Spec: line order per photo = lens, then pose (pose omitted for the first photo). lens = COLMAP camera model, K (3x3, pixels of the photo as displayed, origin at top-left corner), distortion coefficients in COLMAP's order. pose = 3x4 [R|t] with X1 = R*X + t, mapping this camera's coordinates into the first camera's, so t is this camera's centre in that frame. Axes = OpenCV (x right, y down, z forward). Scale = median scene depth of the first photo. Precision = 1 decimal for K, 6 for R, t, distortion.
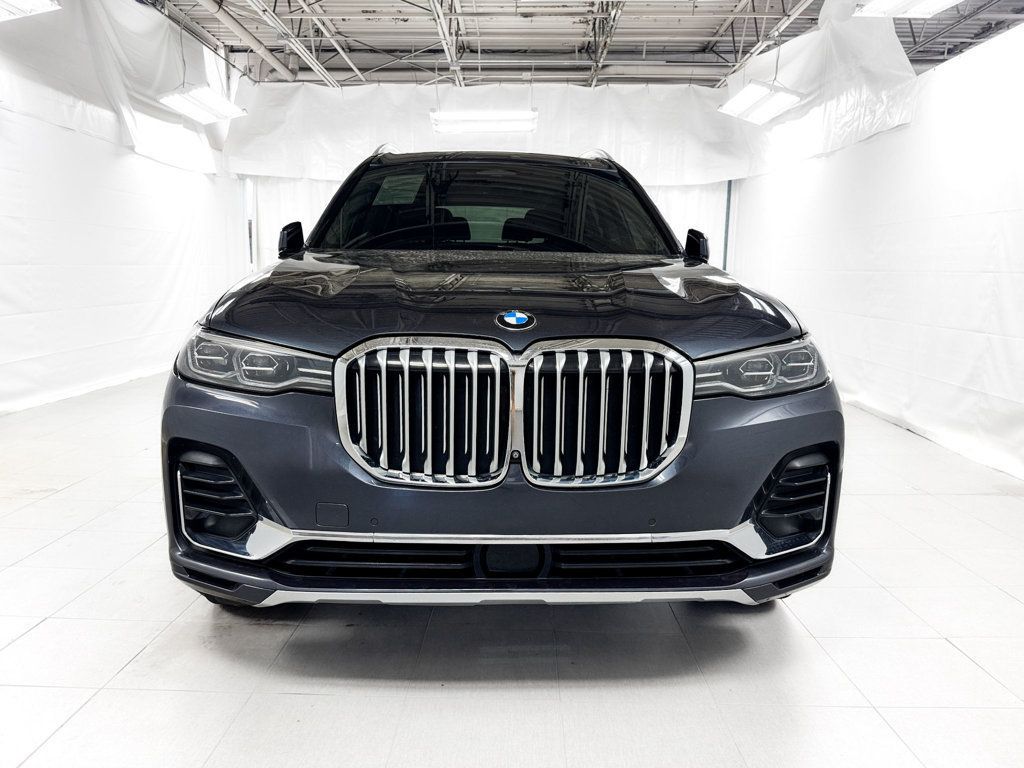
lens RADIAL K [[780.6, 0, 512.0], [0, 780.6, 384.0], [0, 0, 1]] dist [0.027850, -0.014597]
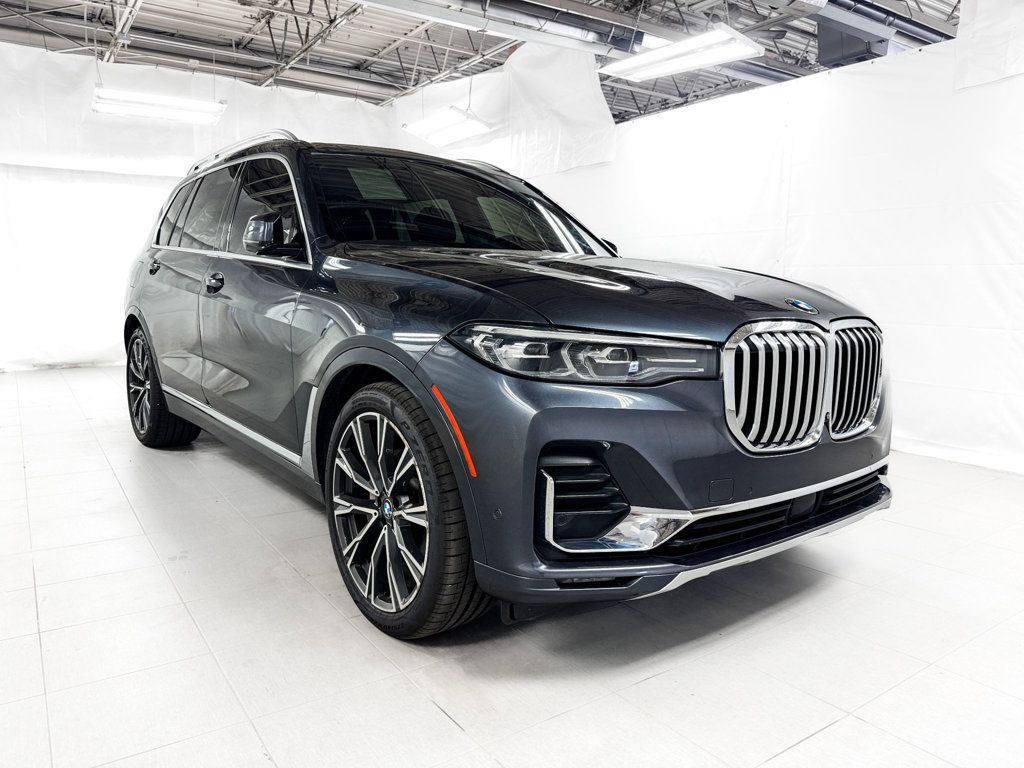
lens RADIAL K [[771.6, 0, 522.2], [0, 771.6, 387.1], [0, 0, 1]] dist [-0.004391, -0.013530]
pose [[0.790862, -0.078159, 0.606984, -0.344877], [0.083789, 0.996300, 0.019118, -0.005401], [-0.606232, 0.035739, 0.794484, 0.100894]]
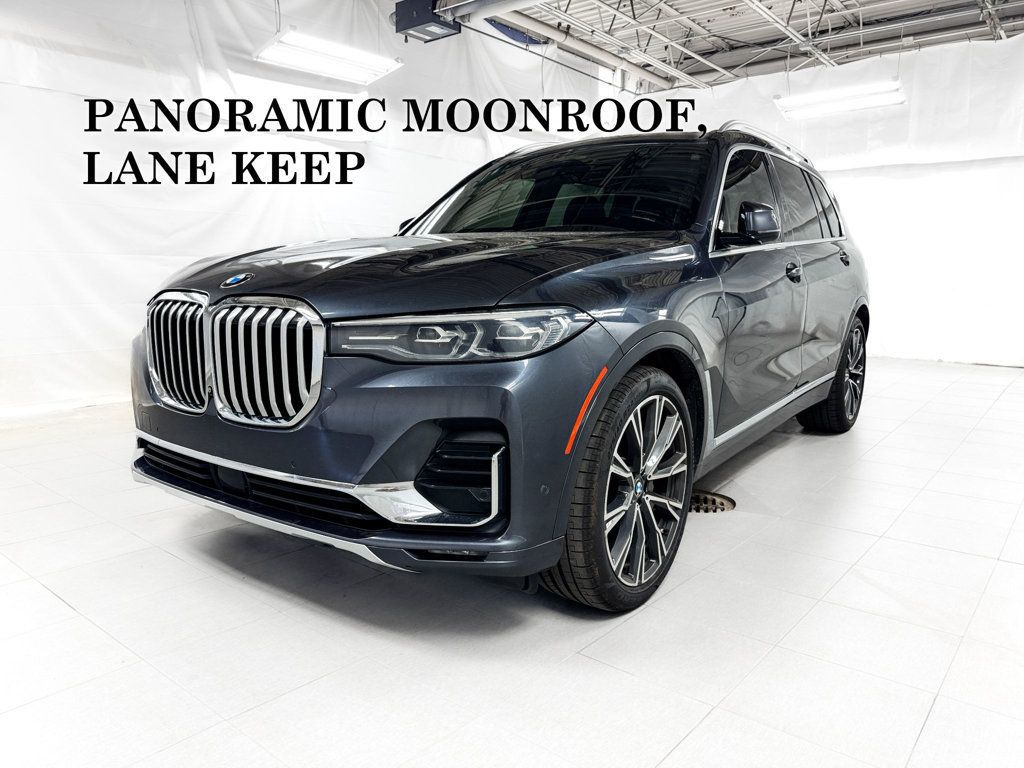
lens RADIAL K [[771.6, 0, 522.2], [0, 771.6, 387.1], [0, 0, 1]] dist [-0.004391, -0.013530]
pose [[0.771546, 0.082965, -0.630741, 0.352780], [-0.084779, 0.996026, 0.027308, 0.003280], [0.630499, 0.032404, 0.775513, 0.112475]]
